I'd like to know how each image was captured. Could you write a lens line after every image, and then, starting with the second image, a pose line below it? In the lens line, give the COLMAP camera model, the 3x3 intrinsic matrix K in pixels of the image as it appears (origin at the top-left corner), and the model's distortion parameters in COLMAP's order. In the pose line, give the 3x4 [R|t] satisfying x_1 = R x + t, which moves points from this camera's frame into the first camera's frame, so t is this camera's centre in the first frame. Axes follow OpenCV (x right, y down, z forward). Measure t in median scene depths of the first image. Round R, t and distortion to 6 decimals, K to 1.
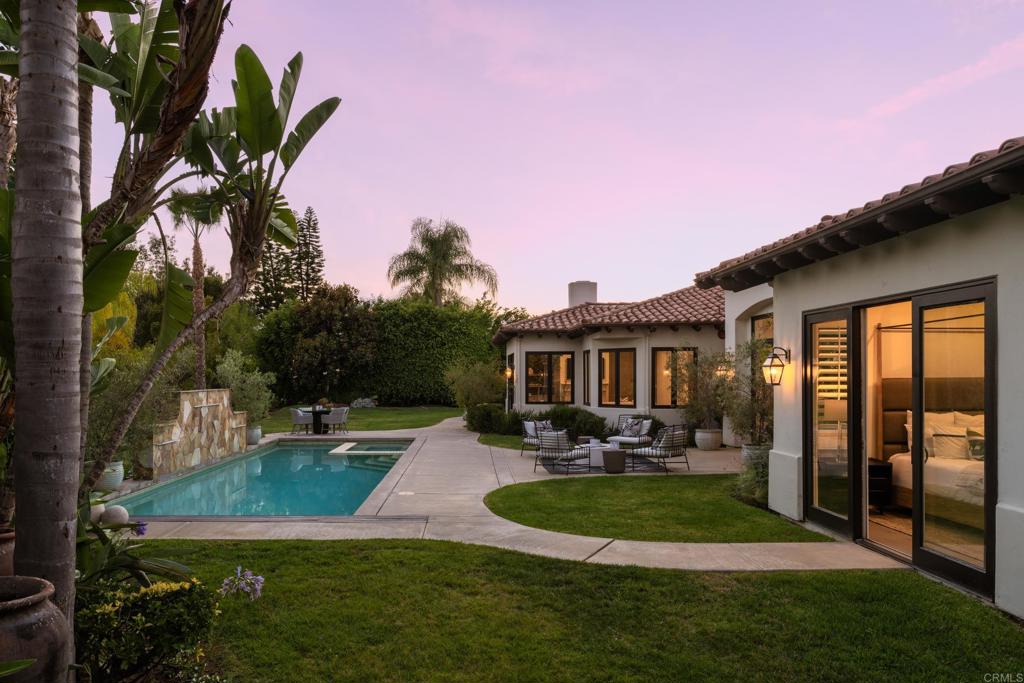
lens RADIAL K [[727.0, 0, 512.0], [0, 727.0, 341.5], [0, 0, 1]] dist [0.006044, 0.001738]
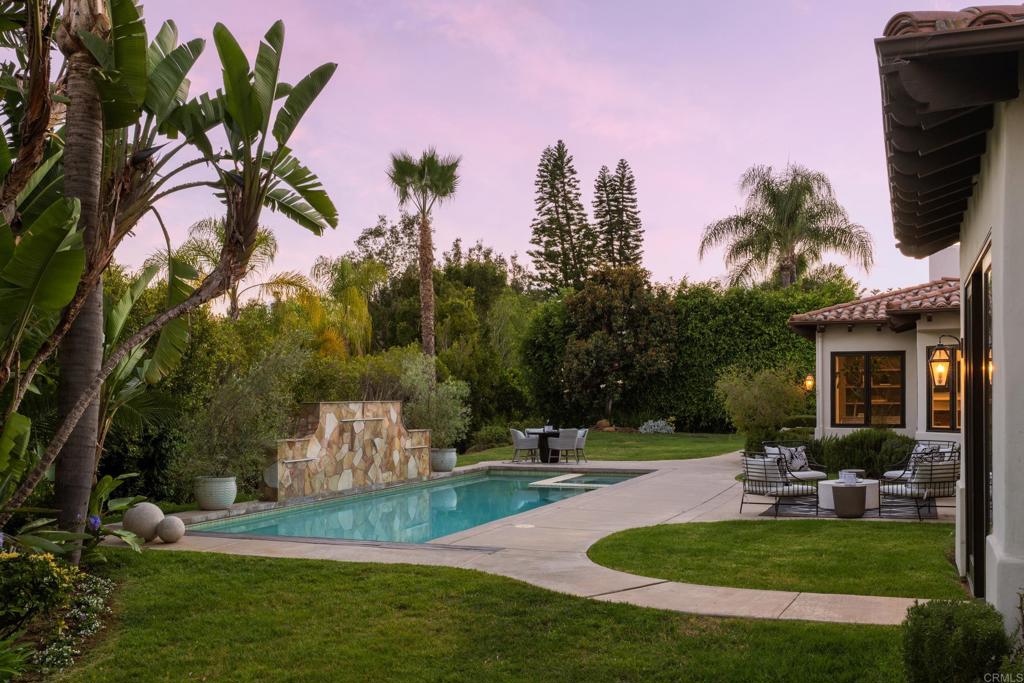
lens RADIAL K [[1009.6, 0, 512.0], [0, 1009.6, 341.5], [0, 0, 1]] dist [0.011573, -0.001104]
pose [[0.941184, -0.017169, -0.337457, 0.163480], [0.016999, 0.999850, -0.003458, 0.006044], [0.337466, -0.002482, 0.941335, -0.041131]]
